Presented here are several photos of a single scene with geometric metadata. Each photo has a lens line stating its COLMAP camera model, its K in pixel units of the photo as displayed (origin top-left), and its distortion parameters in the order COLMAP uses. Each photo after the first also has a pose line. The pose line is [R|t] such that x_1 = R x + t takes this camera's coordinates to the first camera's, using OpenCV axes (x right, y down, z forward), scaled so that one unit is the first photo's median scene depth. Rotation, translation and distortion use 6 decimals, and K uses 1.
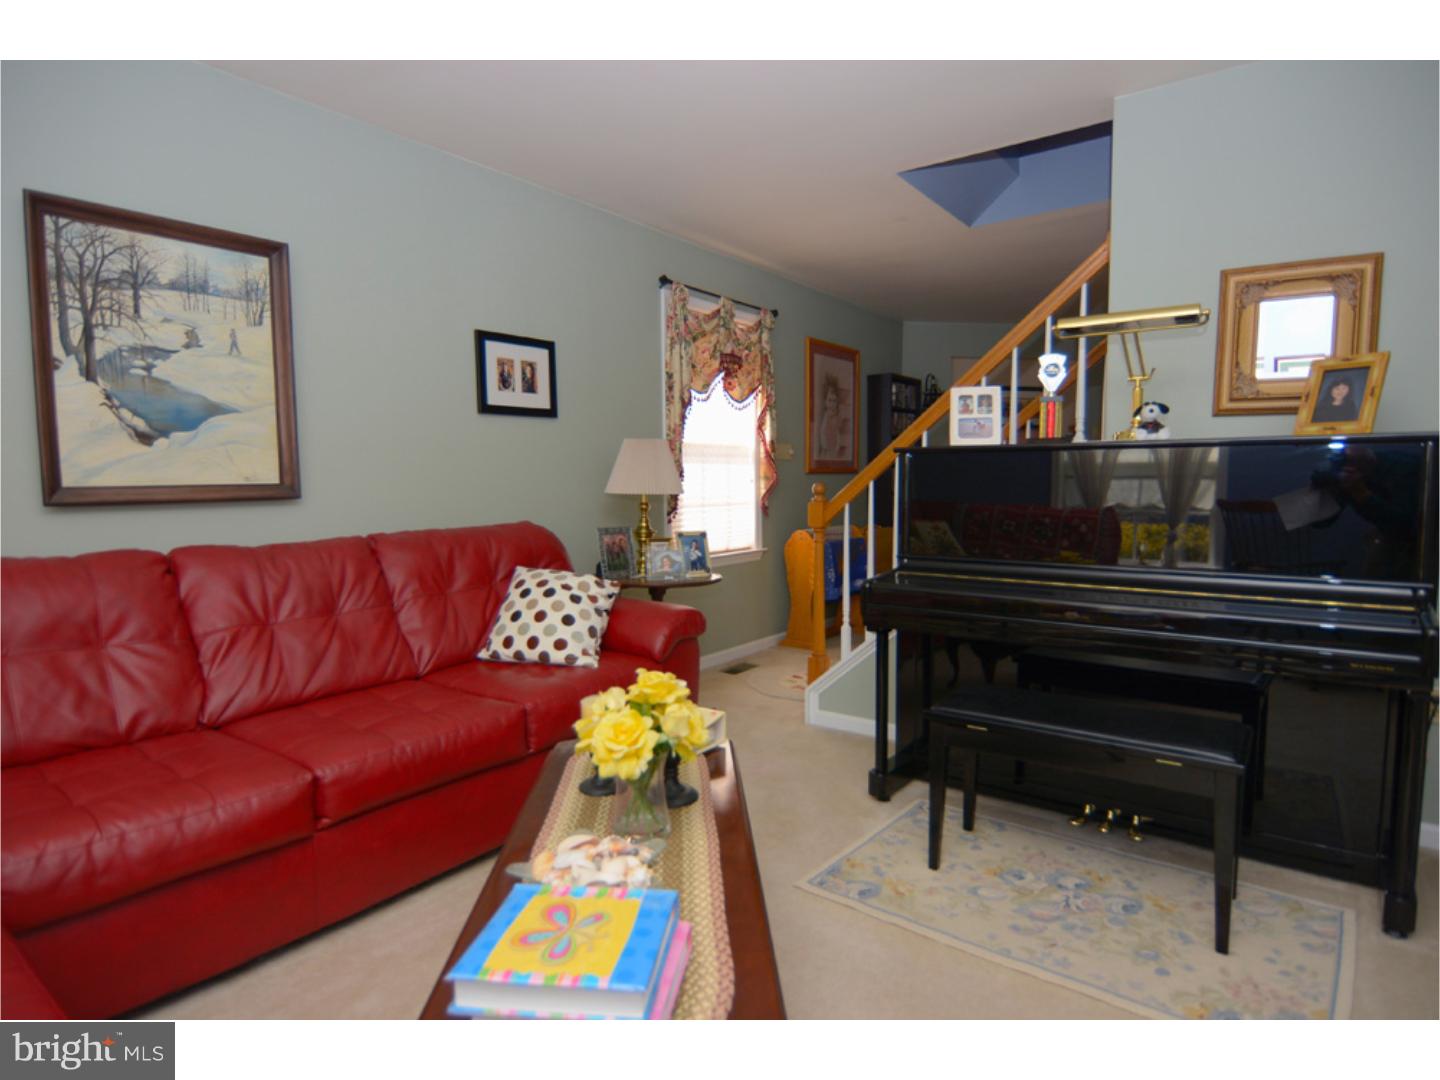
lens RADIAL K [[784.1, 0, 720.0], [0, 784.1, 540.0], [0, 0, 1]] dist [-0.006722, -0.013247]
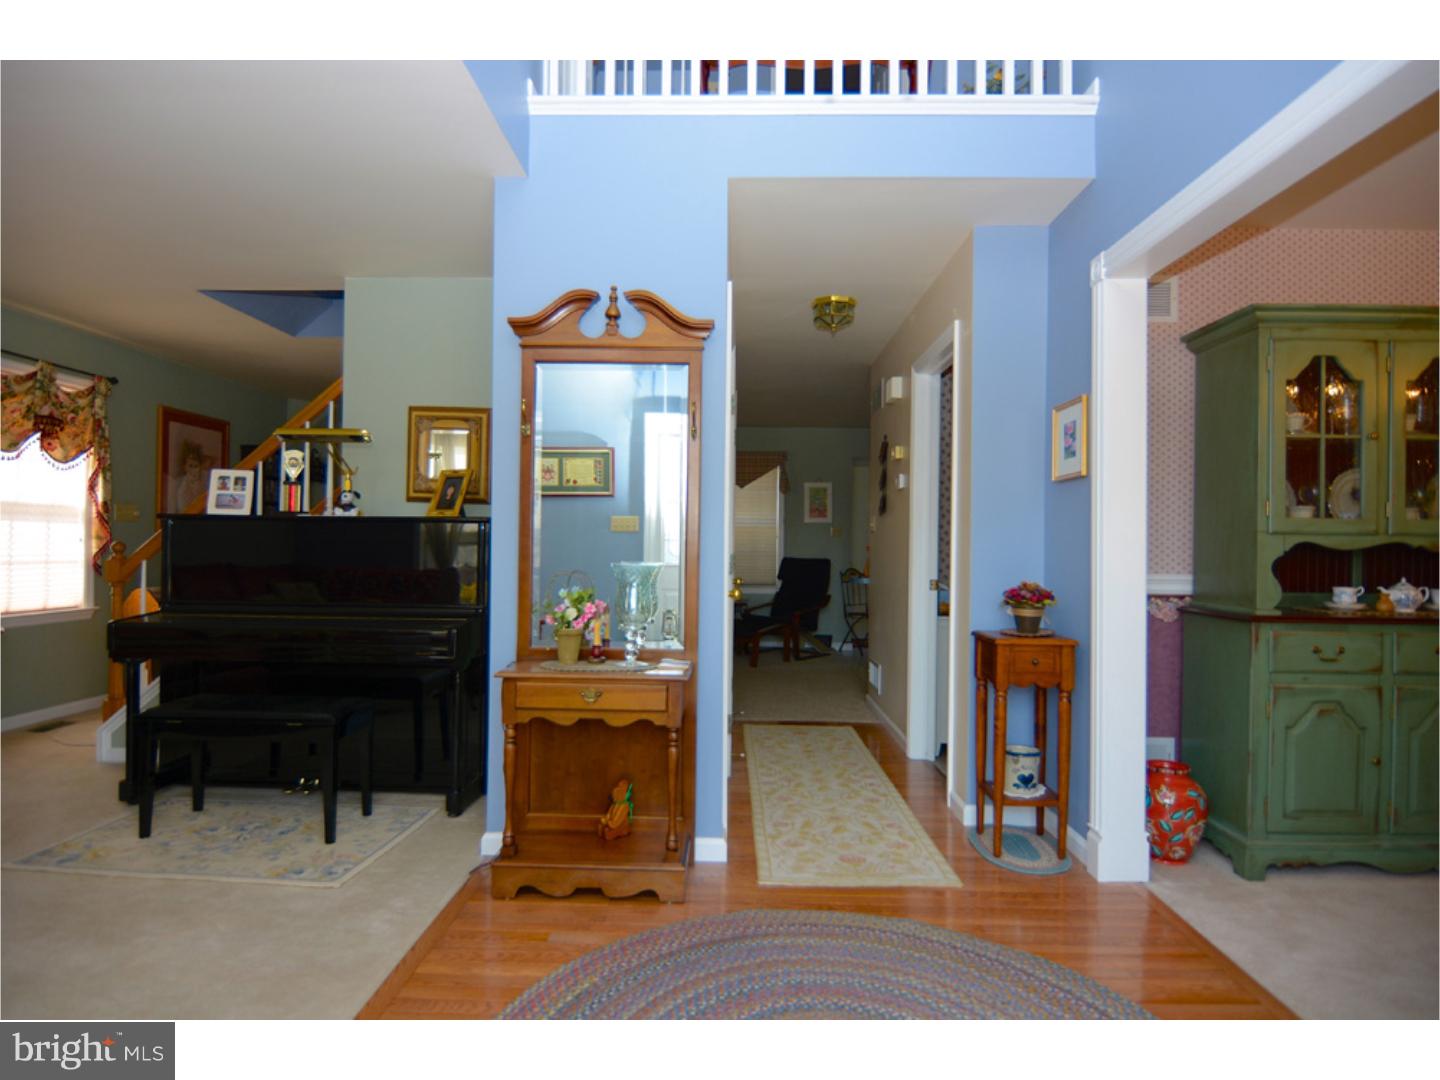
lens RADIAL K [[784.1, 0, 720.0], [0, 784.1, 540.0], [0, 0, 1]] dist [-0.006722, -0.013247]
pose [[0.816594, 0.022375, 0.576779, 0.208251], [0.026948, 0.996681, -0.076817, 0.035992], [-0.576584, 0.078271, 0.813280, -0.440759]]
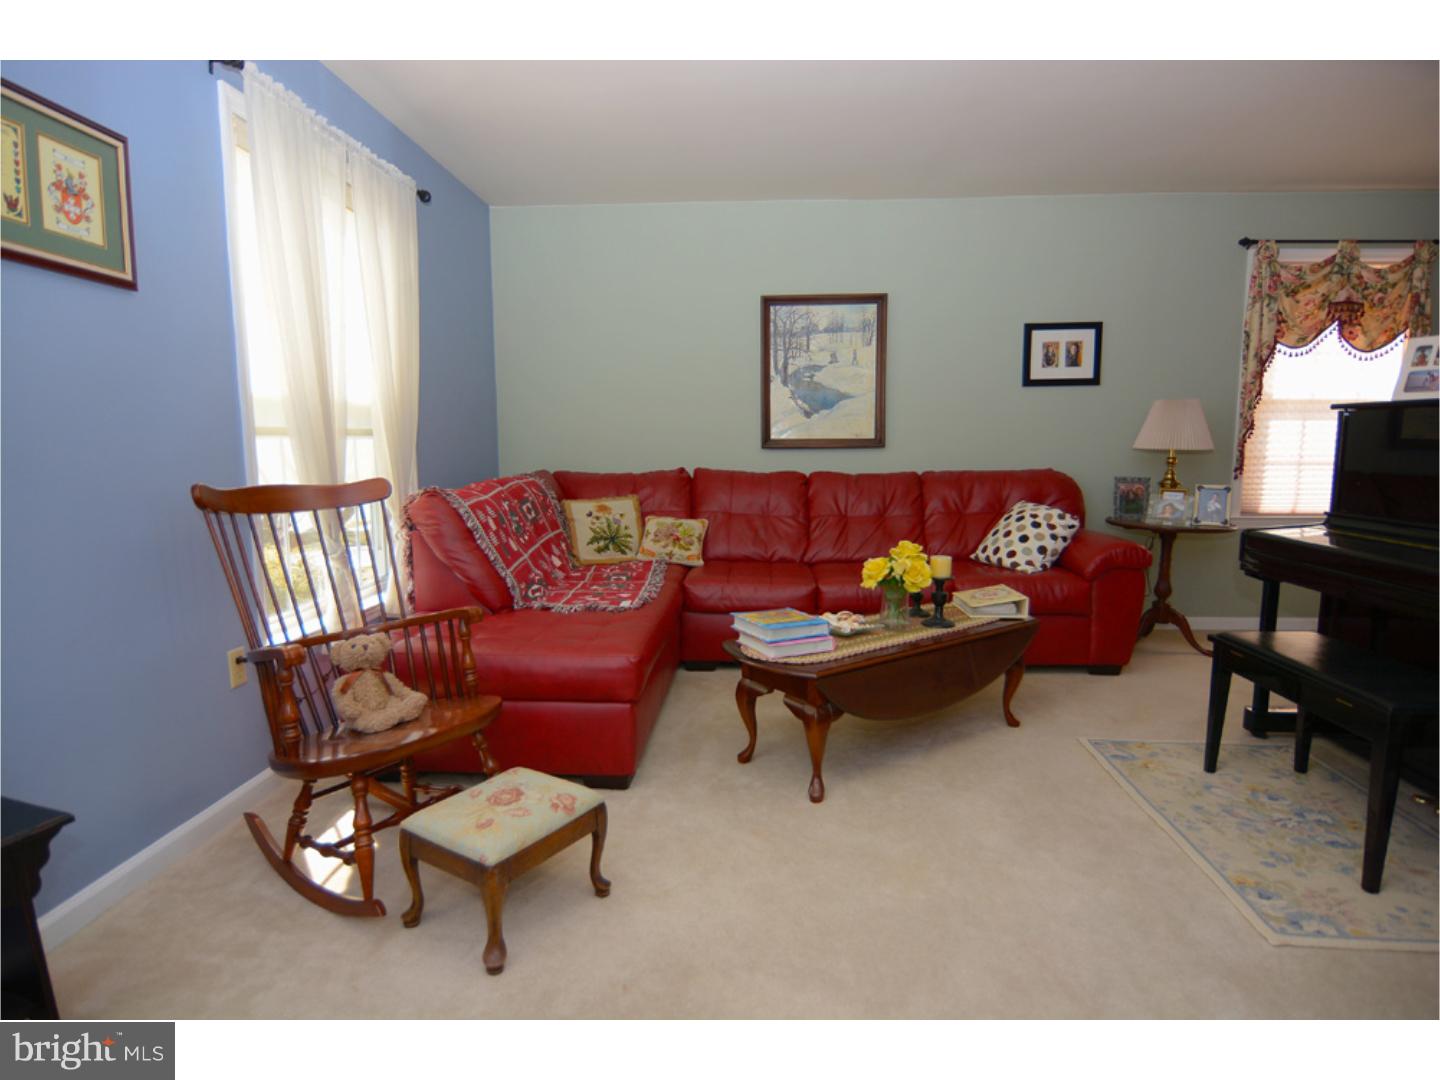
lens RADIAL K [[784.1, 0, 720.0], [0, 784.1, 540.0], [0, 0, 1]] dist [-0.006722, -0.013247]
pose [[0.548004, 0.108991, -0.829345, 0.551370], [-0.064659, 0.994028, 0.087909, 0.015290], [0.833973, 0.005450, 0.551778, -0.171213]]
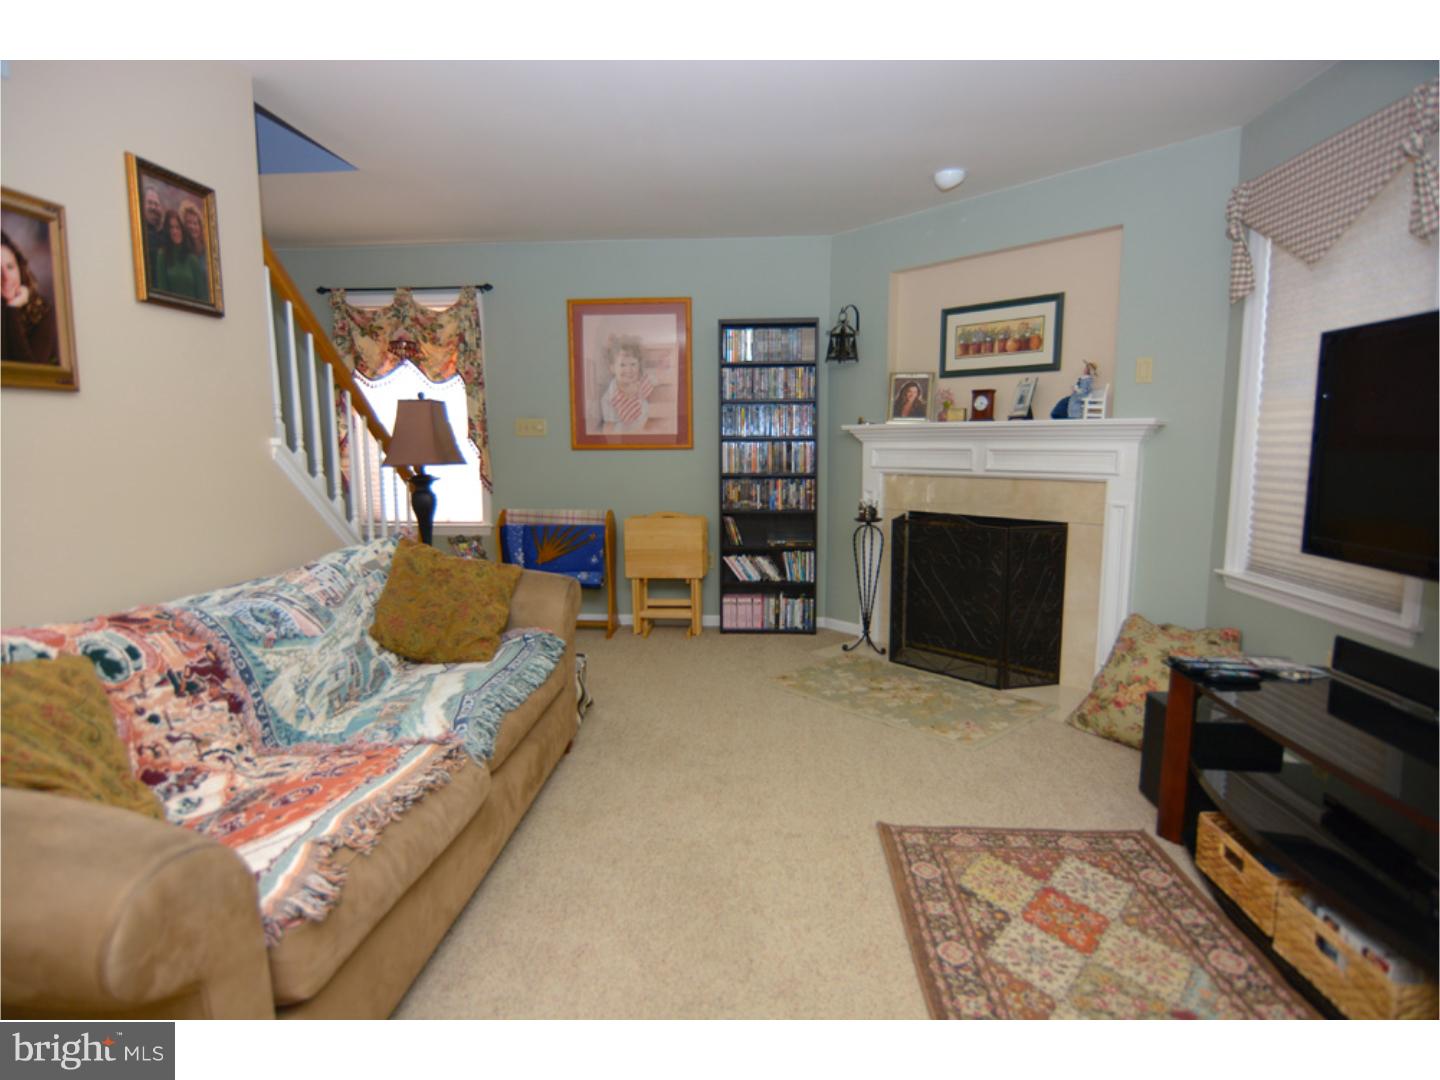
lens RADIAL K [[784.1, 0, 720.0], [0, 784.1, 540.0], [0, 0, 1]] dist [-0.006722, -0.013247]
pose [[0.542620, 0.114860, -0.832088, 1.644500], [-0.068432, 0.993359, 0.092496, -0.128638], [0.837186, 0.006752, 0.546876, 1.077450]]
